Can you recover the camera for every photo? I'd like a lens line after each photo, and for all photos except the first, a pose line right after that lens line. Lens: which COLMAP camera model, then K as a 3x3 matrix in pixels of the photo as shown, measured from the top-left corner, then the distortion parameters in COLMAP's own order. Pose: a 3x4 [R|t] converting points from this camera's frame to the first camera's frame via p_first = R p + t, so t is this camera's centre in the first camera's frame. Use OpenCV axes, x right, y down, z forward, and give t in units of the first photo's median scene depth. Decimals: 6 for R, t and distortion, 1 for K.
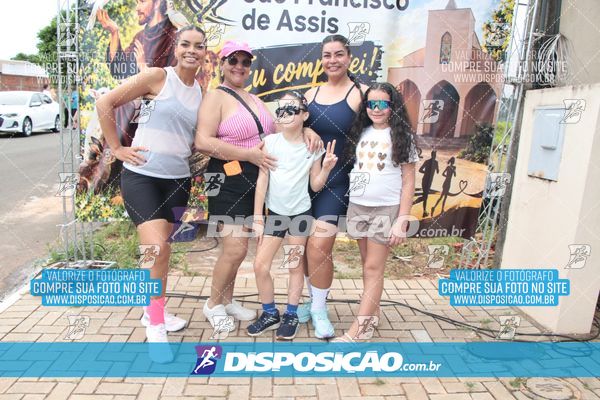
lens RADIAL K [[534.1, 0, 301.7], [0, 534.1, 203.2], [0, 0, 1]] dist [-0.197528, 0.281976]
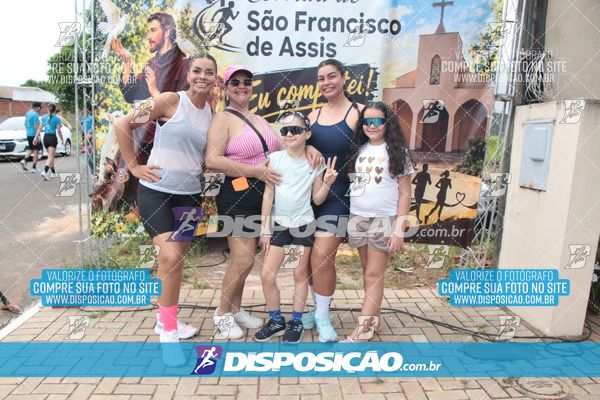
lens RADIAL K [[533.5, 0, 300.1], [0, 533.5, 196.3], [0, 0, 1]] dist [-0.056648, 0.004759]
pose [[0.999714, -0.017068, -0.016749, 0.008838], [0.016158, 0.998460, -0.053064, 0.015736], [0.017629, 0.052778, 0.998451, -0.070702]]
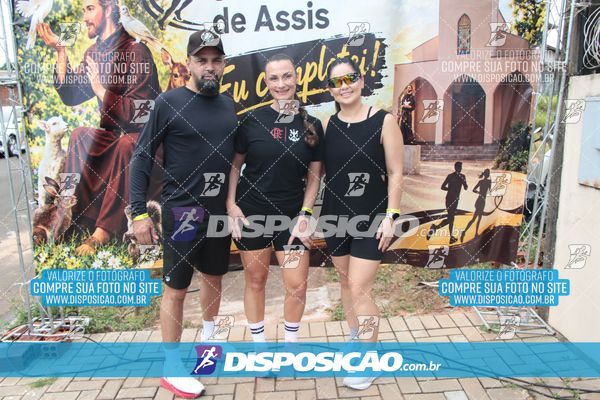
lens RADIAL K [[465.6, 0, 298.3], [0, 465.6, 184.9], [0, 0, 1]] dist [-0.097737, 0.131464]
pose [[0.996357, -0.079188, -0.031655, 0.024053], [0.078779, 0.996794, -0.013957, -0.074166], [0.032659, 0.011412, 0.999401, 0.282535]]
